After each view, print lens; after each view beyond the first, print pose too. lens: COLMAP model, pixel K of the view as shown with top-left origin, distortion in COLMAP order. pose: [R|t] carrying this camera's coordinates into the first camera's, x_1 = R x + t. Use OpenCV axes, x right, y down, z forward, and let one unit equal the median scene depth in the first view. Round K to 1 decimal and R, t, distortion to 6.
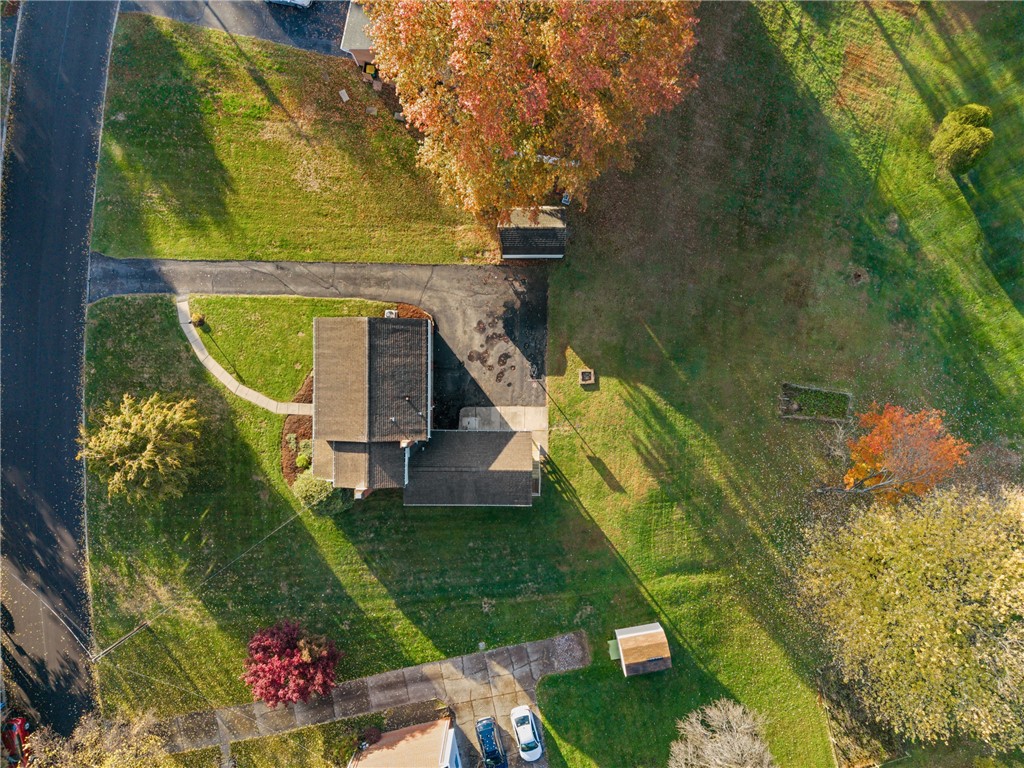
lens RADIAL K [[686.0, 0, 507.2], [0, 686.0, 388.1], [0, 0, 1]] dist [0.012116, -0.005182]
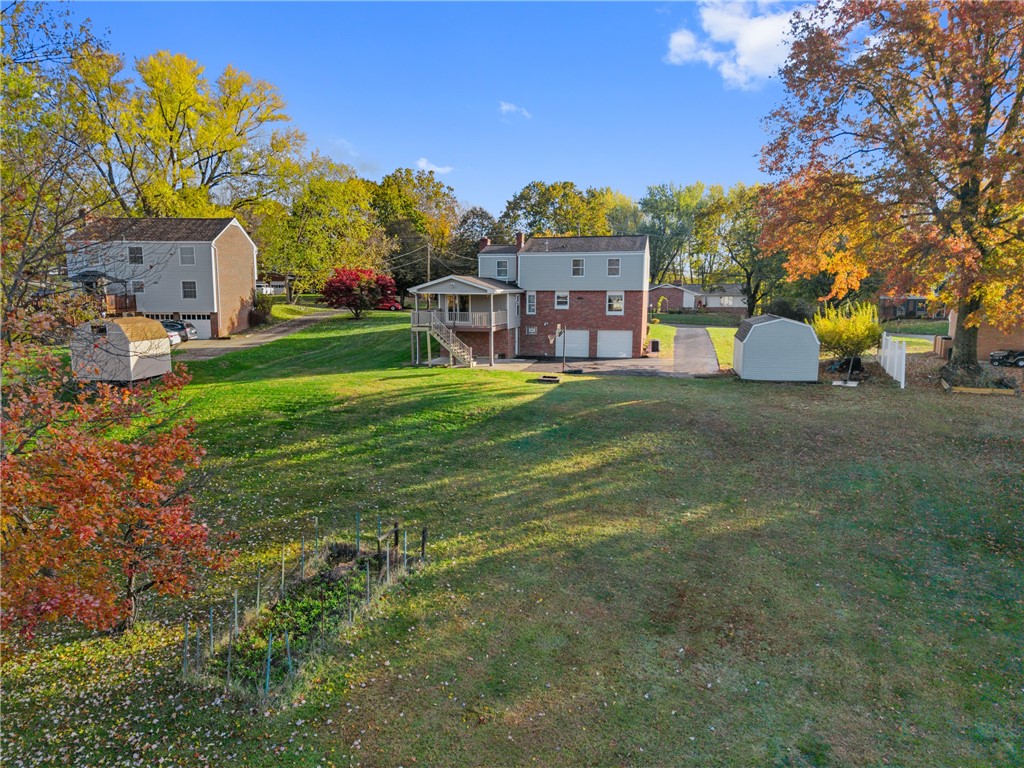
lens RADIAL K [[686.0, 0, 507.2], [0, 686.0, 388.1], [0, 0, 1]] dist [0.012116, -0.005182]
pose [[-0.232134, 0.129092, -0.964079, 0.741325], [-0.972049, -0.066590, 0.225136, -0.122298], [-0.035135, 0.989394, 0.140942, 0.918719]]
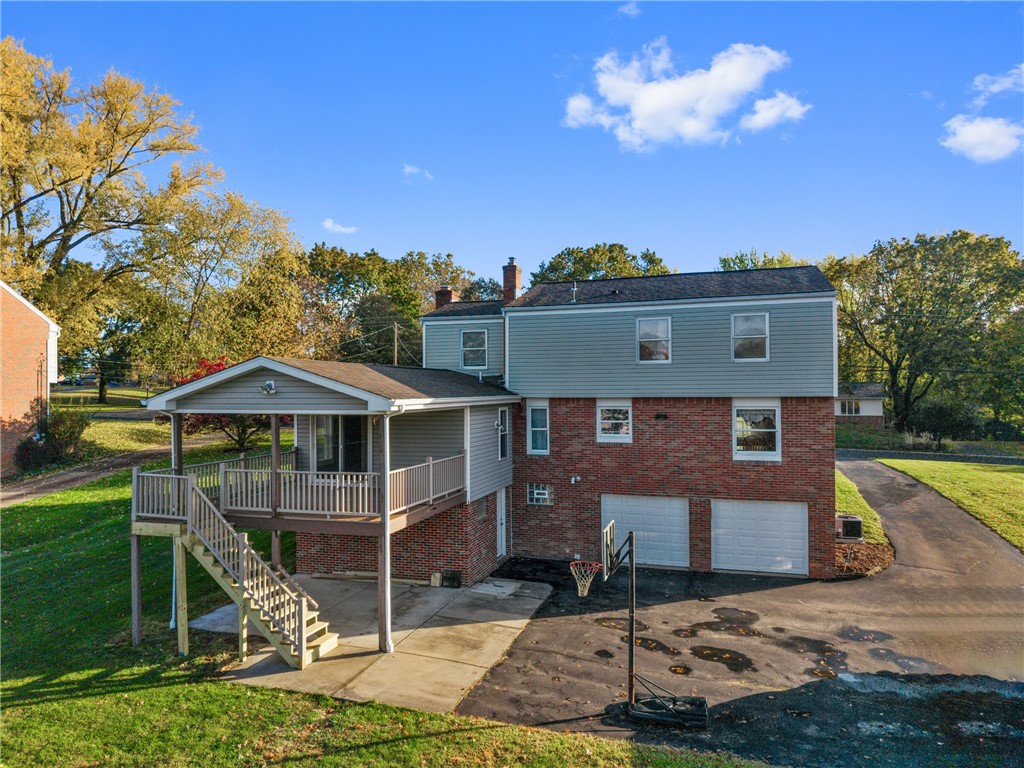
lens RADIAL K [[686.0, 0, 507.2], [0, 686.0, 388.1], [0, 0, 1]] dist [0.012116, -0.005182]
pose [[-0.298610, -0.013051, -0.954286, 0.231079], [-0.954073, -0.021079, 0.298832, -0.039921], [-0.024016, 0.999693, -0.006157, 0.915564]]
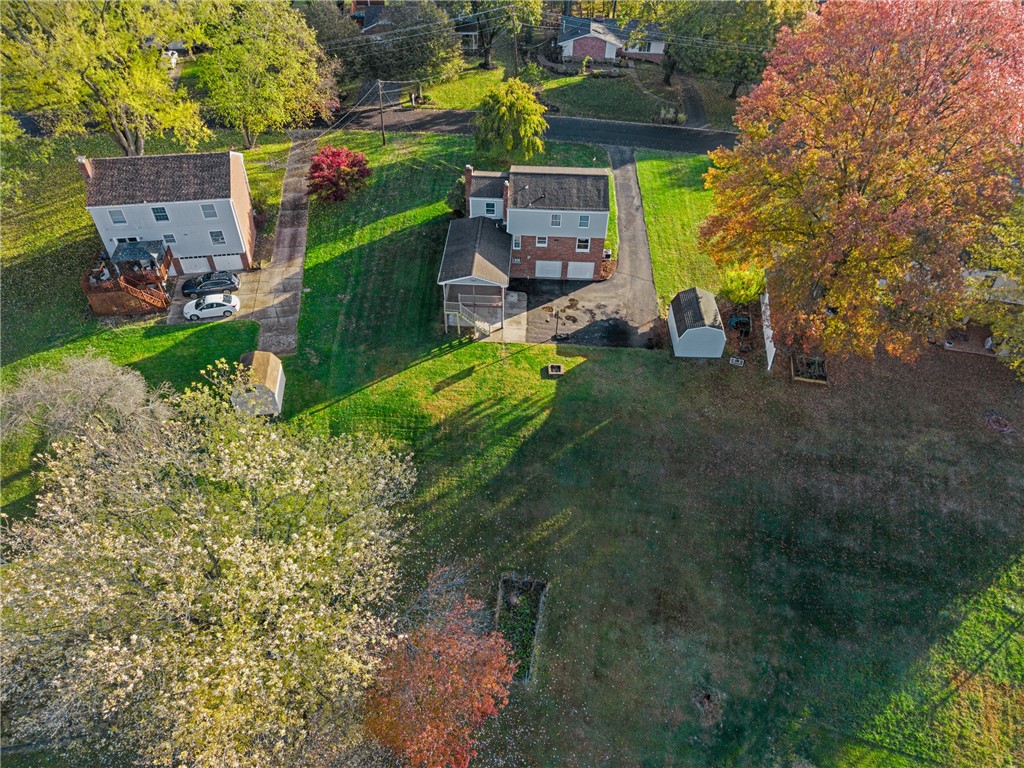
lens RADIAL K [[686.0, 0, 507.2], [0, 686.0, 388.1], [0, 0, 1]] dist [0.012116, -0.005182]
pose [[-0.041398, 0.681267, -0.730864, 0.845363], [-0.998151, -0.060778, -0.000116, 0.050773], [-0.044500, 0.729508, 0.682523, 0.360289]]
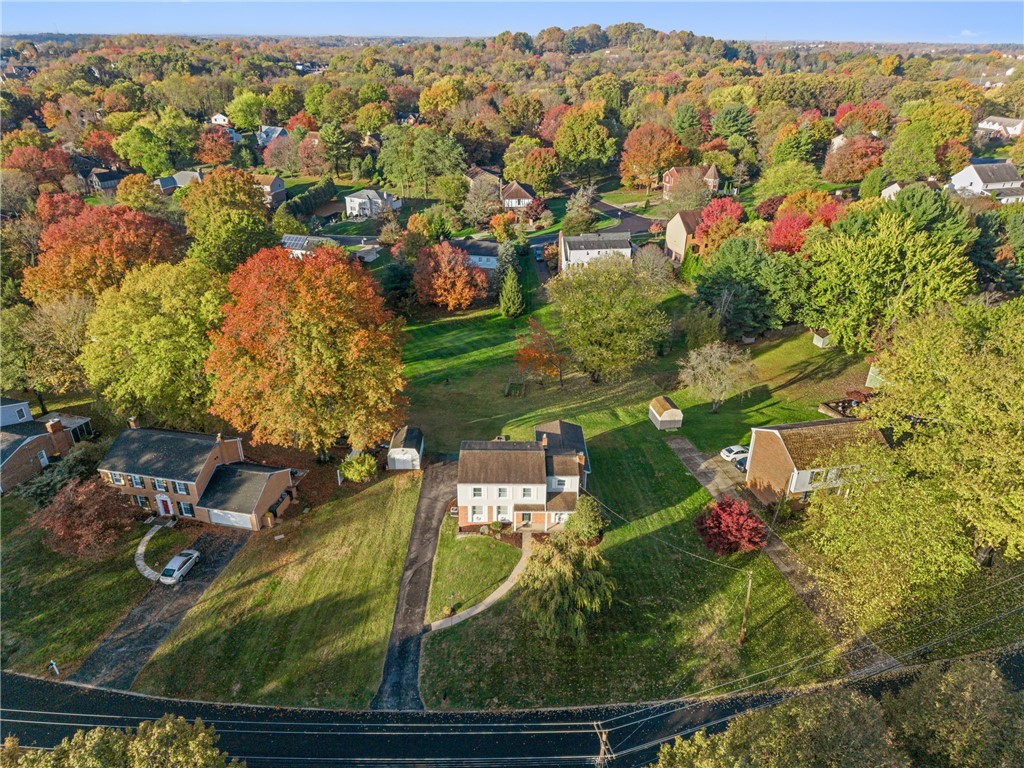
lens RADIAL K [[686.0, 0, 507.2], [0, 686.0, 388.1], [0, 0, 1]] dist [0.012116, -0.005182]
pose [[-0.011414, -0.456938, 0.889425, -1.225366], [0.999719, -0.023701, 0.000654, 0.000782], [0.020782, 0.889183, 0.457080, 0.179674]]
